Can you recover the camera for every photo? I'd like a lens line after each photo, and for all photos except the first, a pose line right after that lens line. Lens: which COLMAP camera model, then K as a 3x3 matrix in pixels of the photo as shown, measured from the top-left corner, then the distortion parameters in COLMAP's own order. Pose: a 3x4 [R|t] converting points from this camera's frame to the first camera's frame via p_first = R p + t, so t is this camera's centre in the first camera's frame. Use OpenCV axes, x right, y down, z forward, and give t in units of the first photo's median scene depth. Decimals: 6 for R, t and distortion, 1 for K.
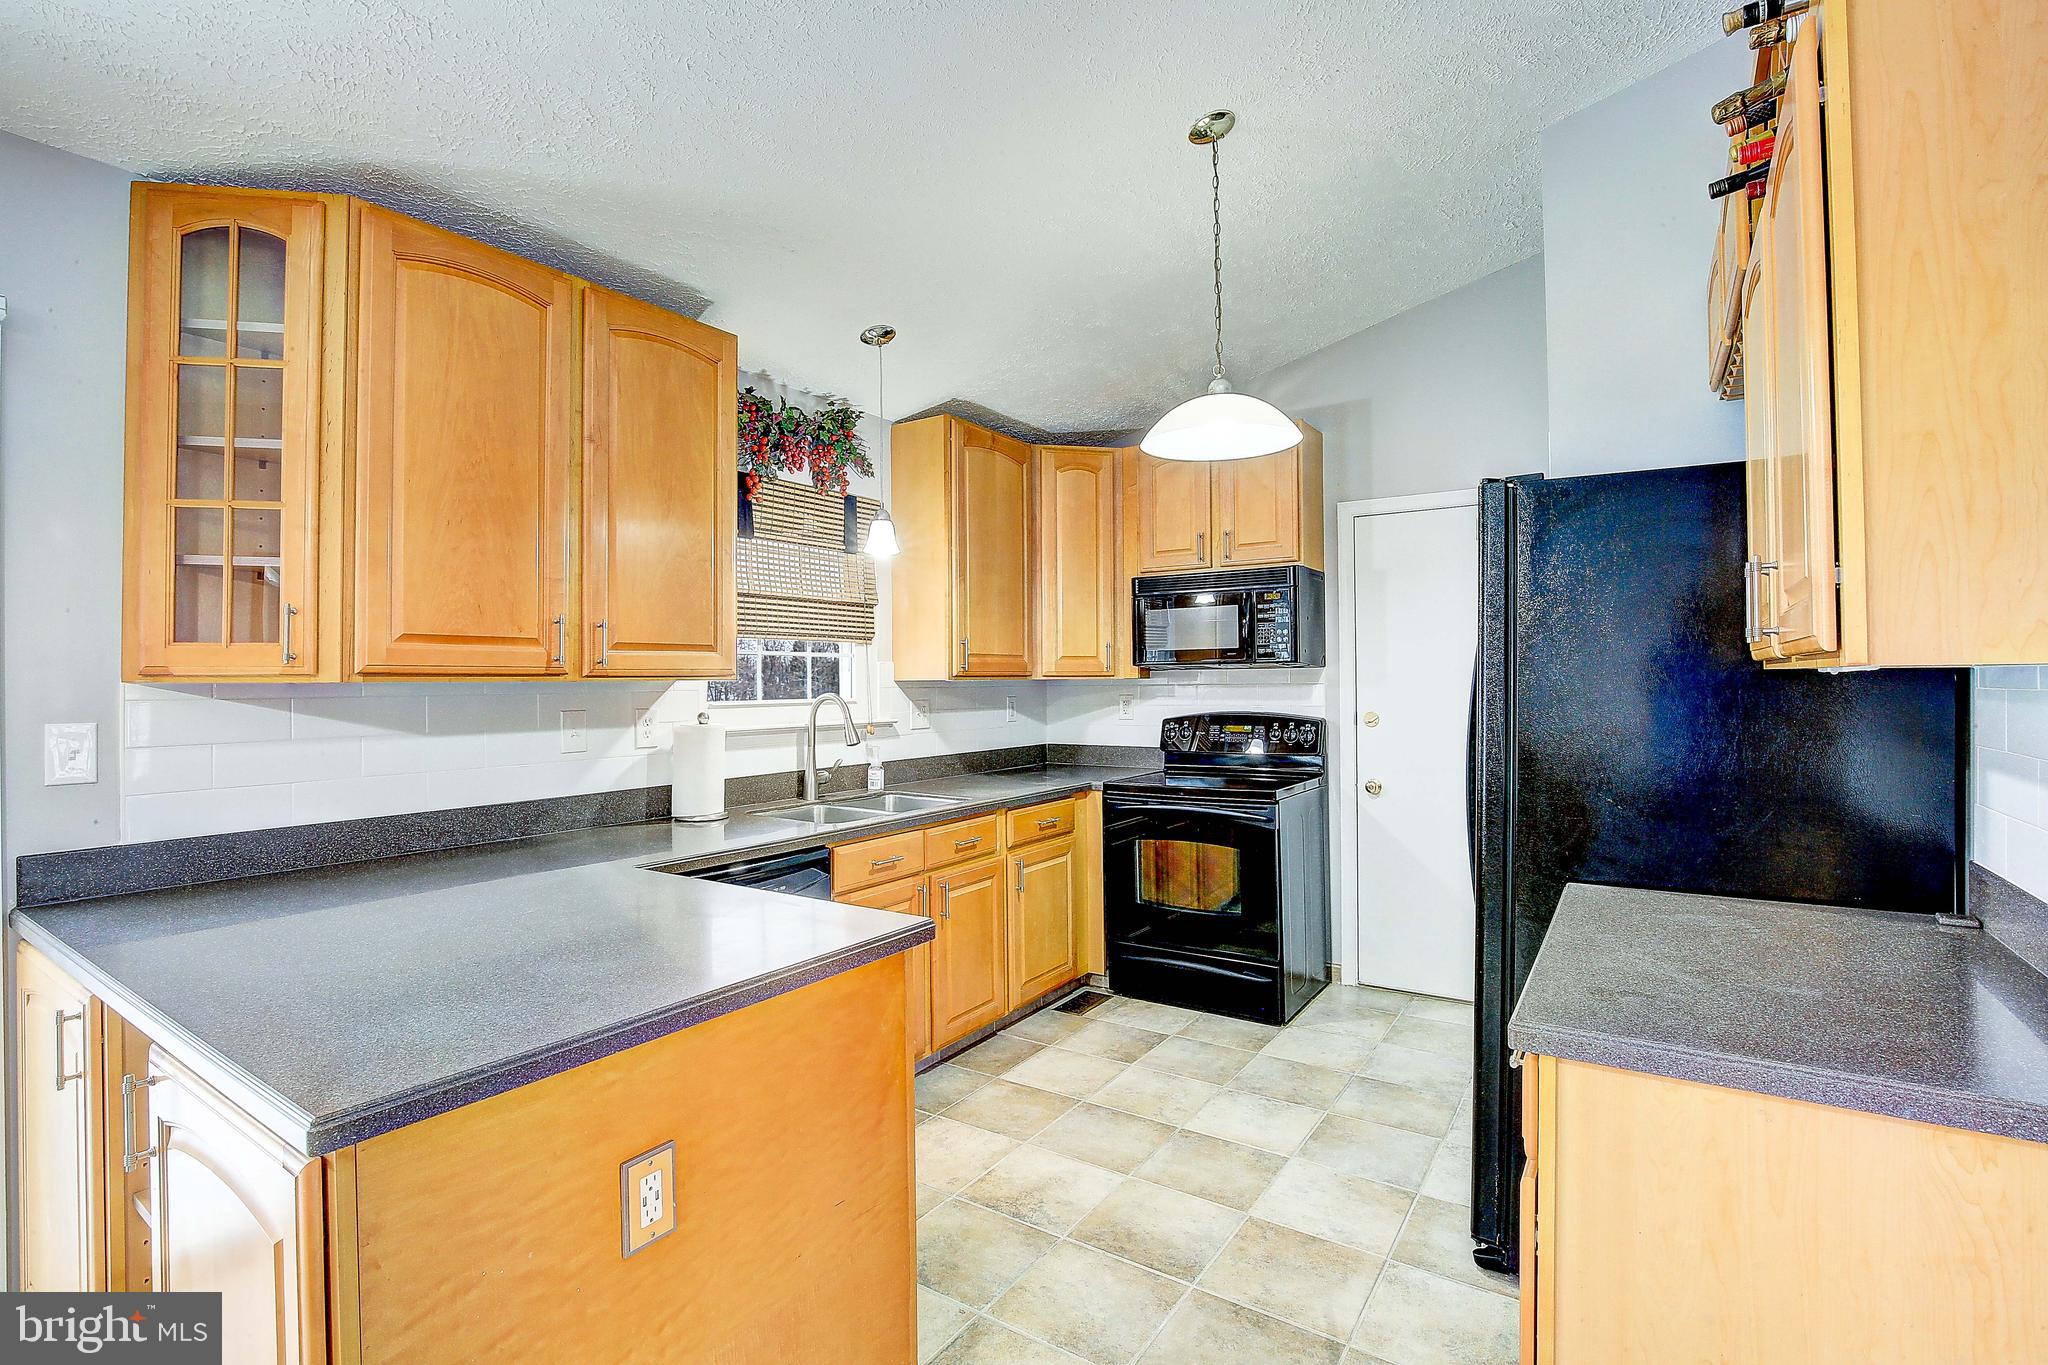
lens RADIAL K [[940.7, 0, 1004.2], [0, 940.7, 678.4], [0, 0, 1]] dist [-0.037293, 0.004408]
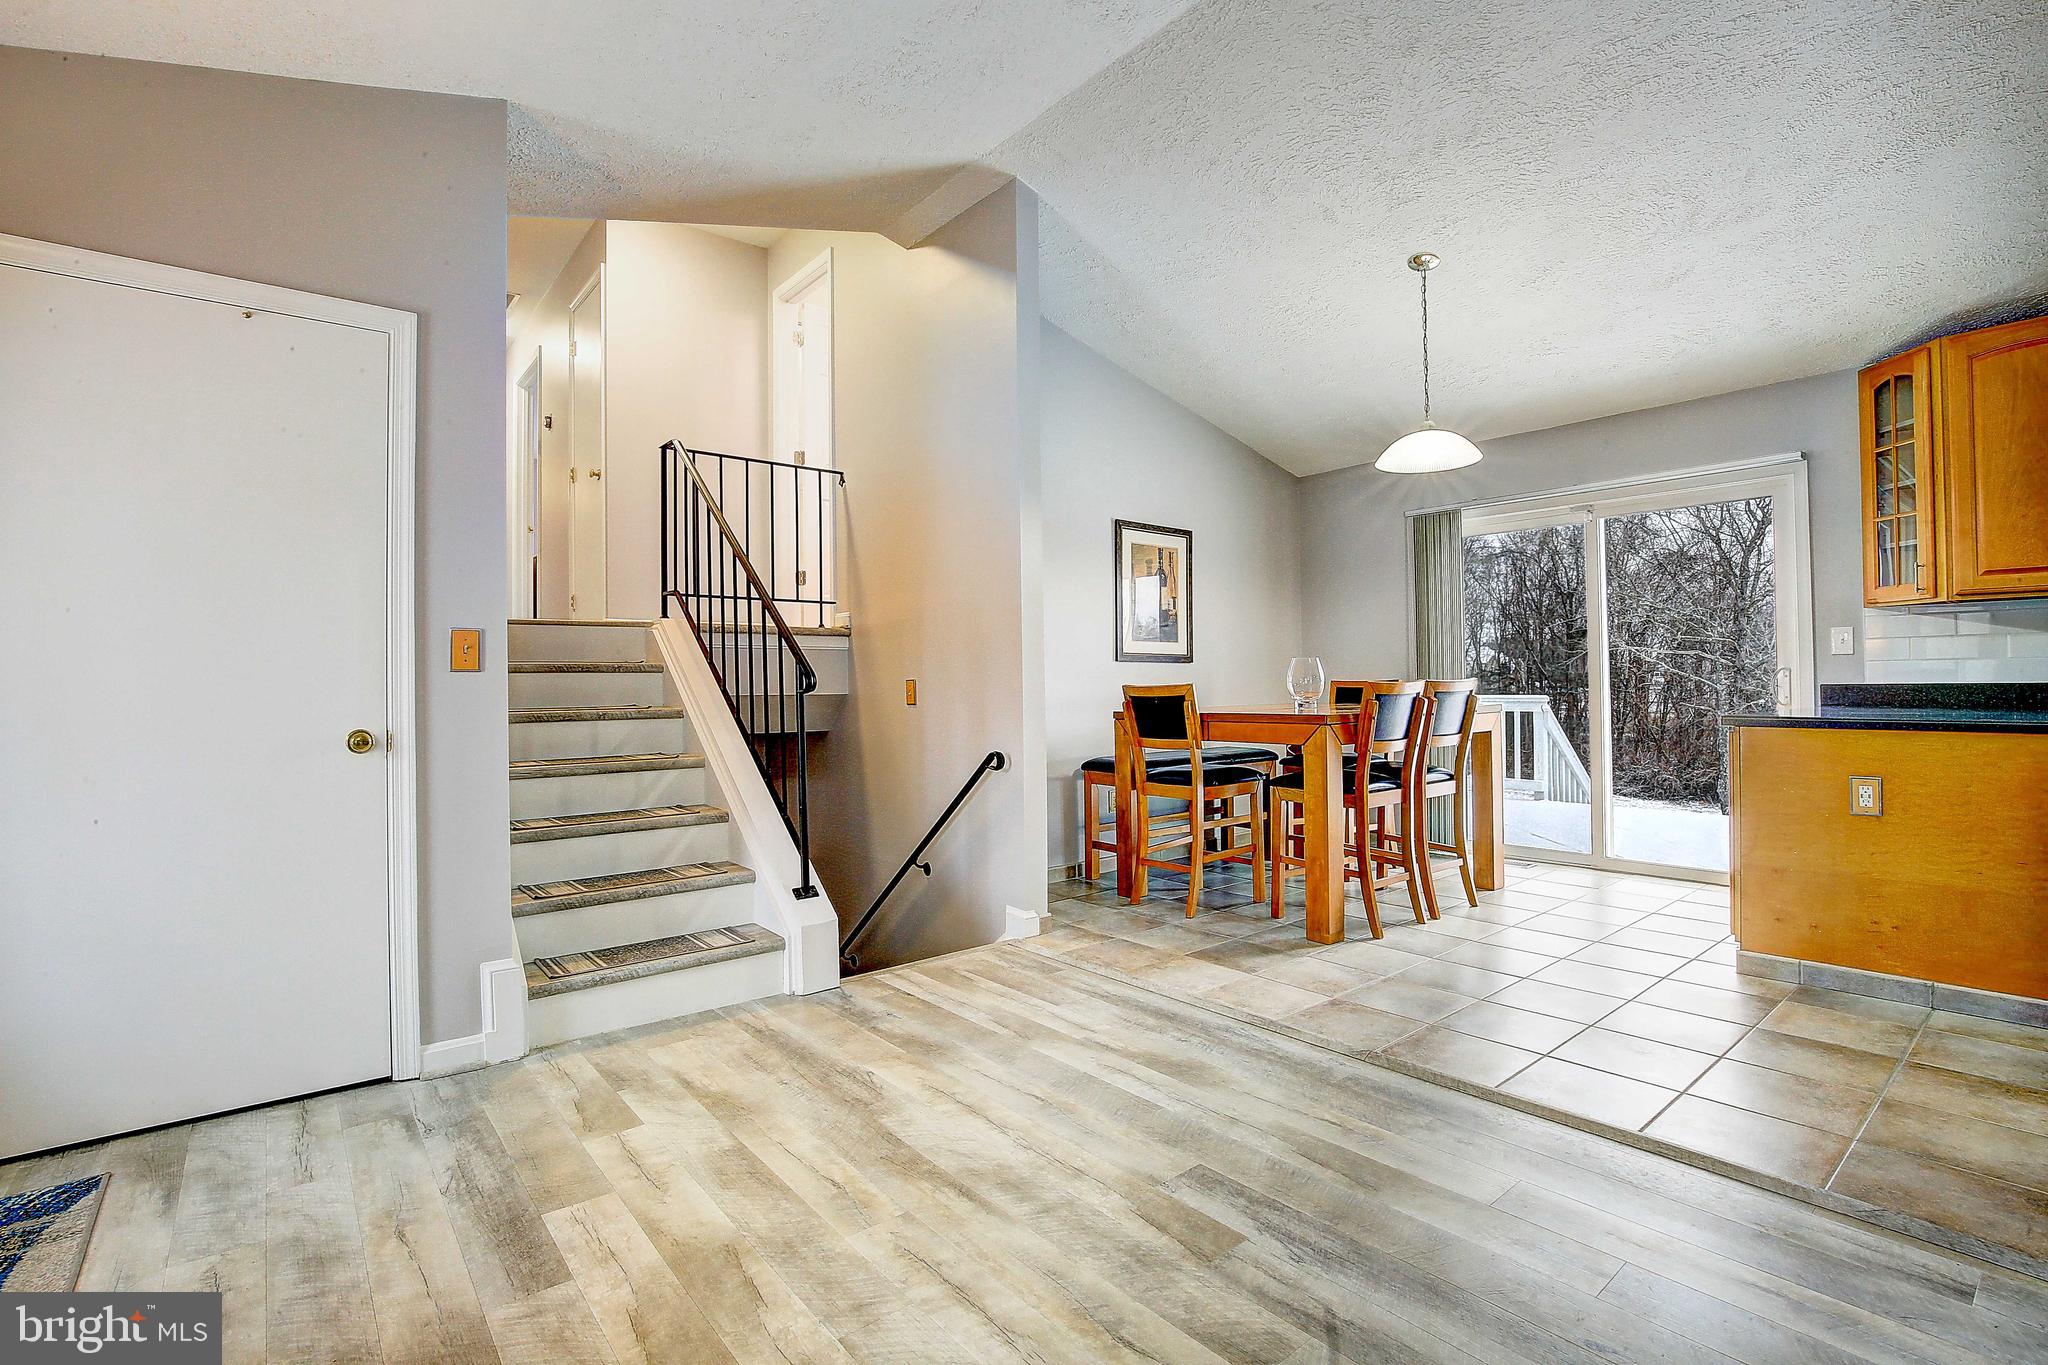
lens RADIAL K [[940.7, 0, 1015.4], [0, 940.7, 665.3], [0, 0, 1]] dist [-0.037293, 0.004408]
pose [[-0.287386, -0.006483, -0.957793, 1.062249], [0.015817, 0.999809, -0.011514, 0.085379], [0.957684, -0.018458, -0.287229, -0.187720]]
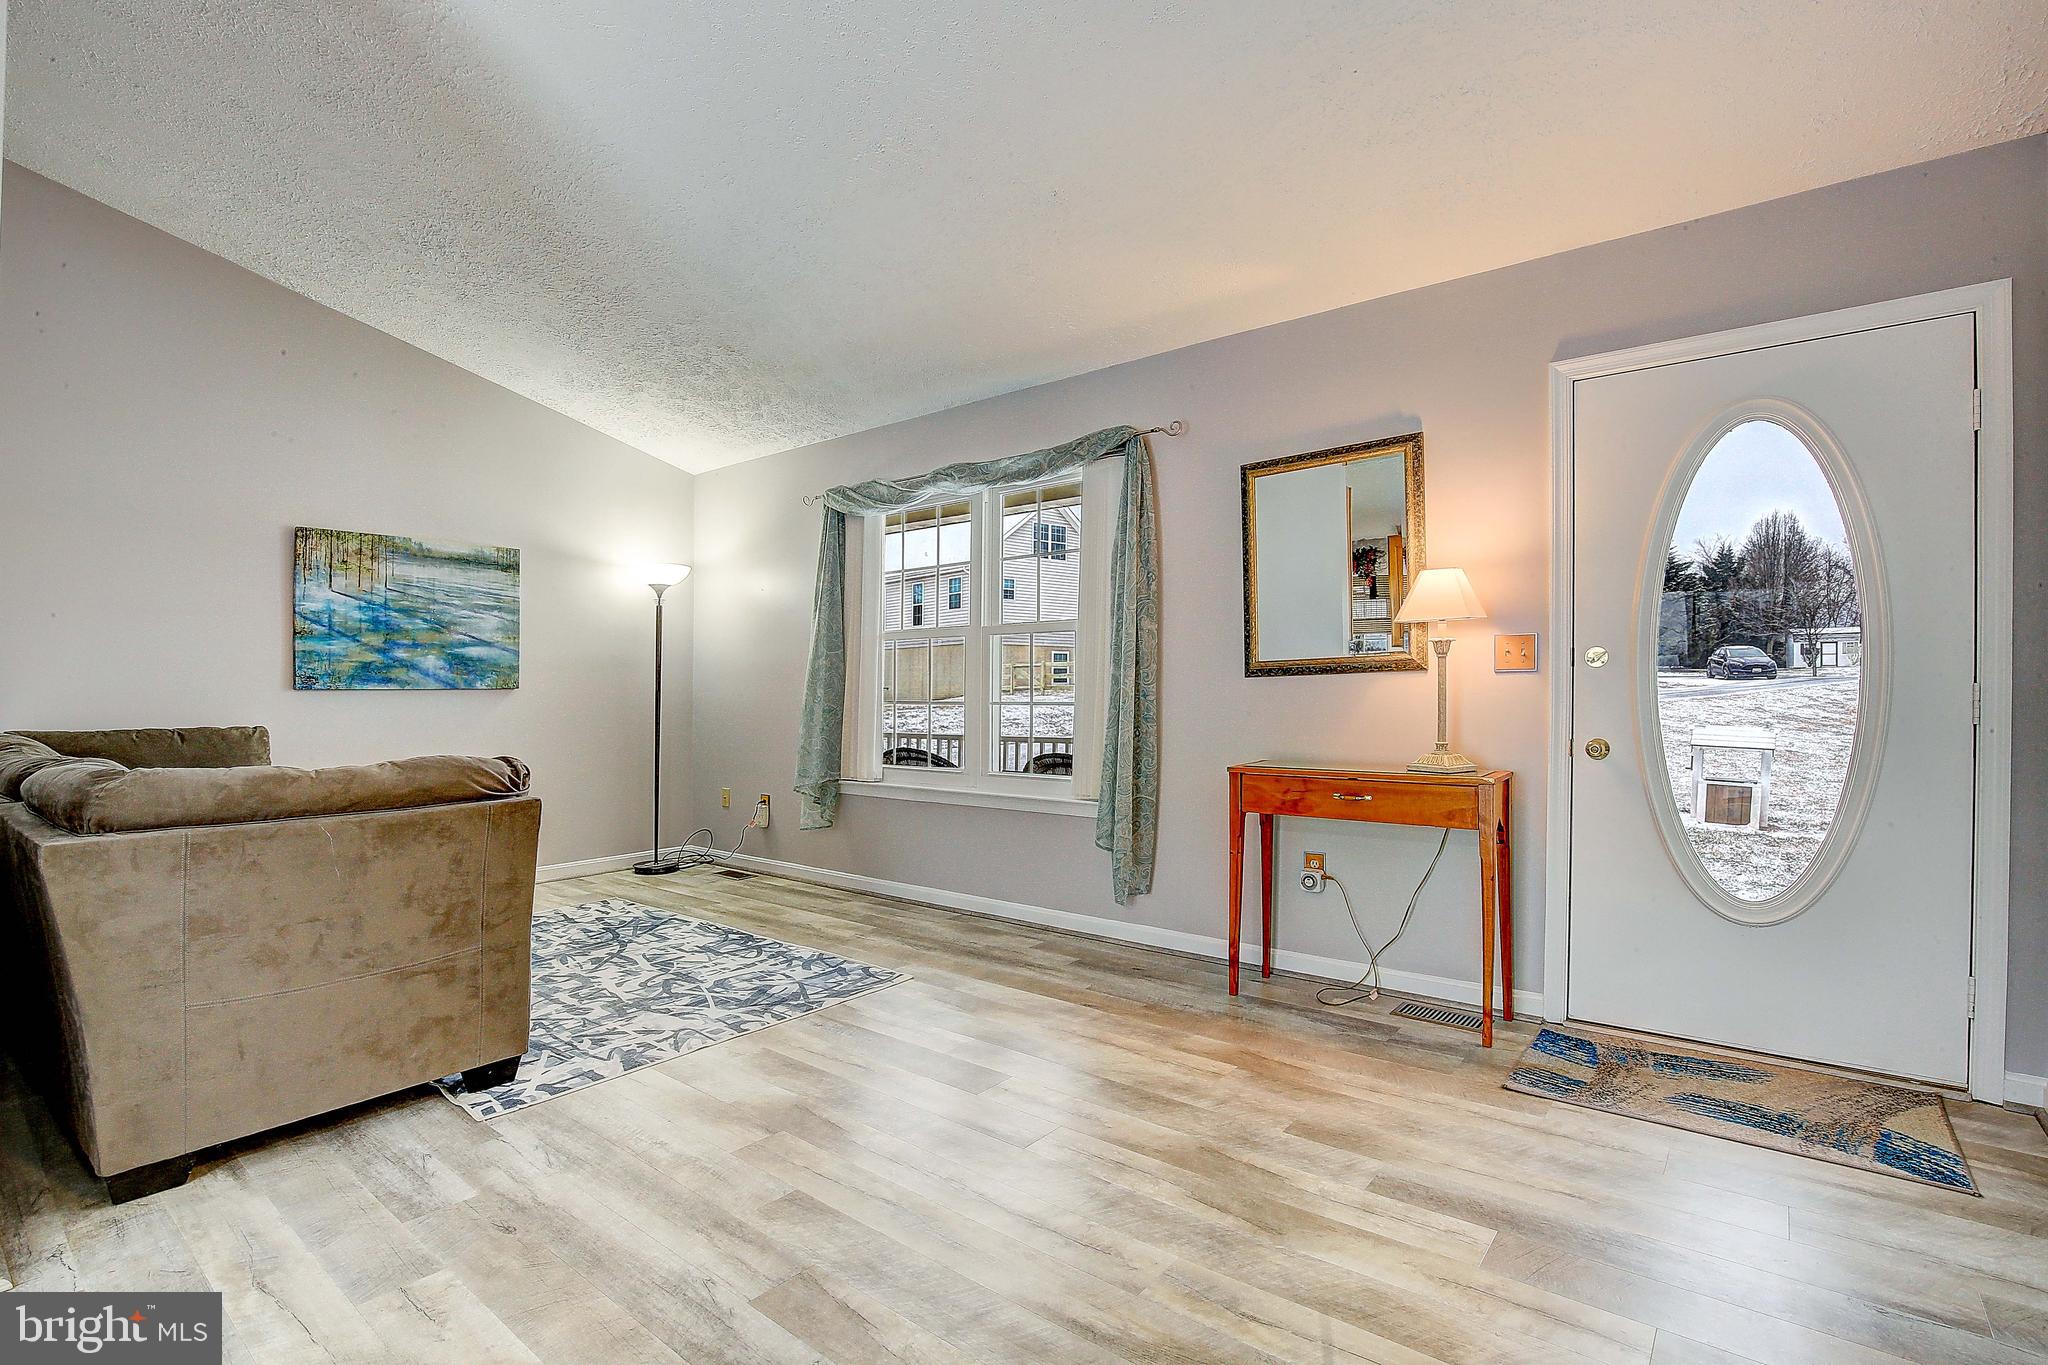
lens RADIAL K [[940.7, 0, 1010.8], [0, 940.7, 678.5], [0, 0, 1]] dist [-0.037293, 0.004408]
pose [[0.084054, 0.022360, 0.996210, -0.070120], [0.004288, 0.999731, -0.022801, 0.099237], [-0.996452, 0.006188, 0.083936, -0.418482]]
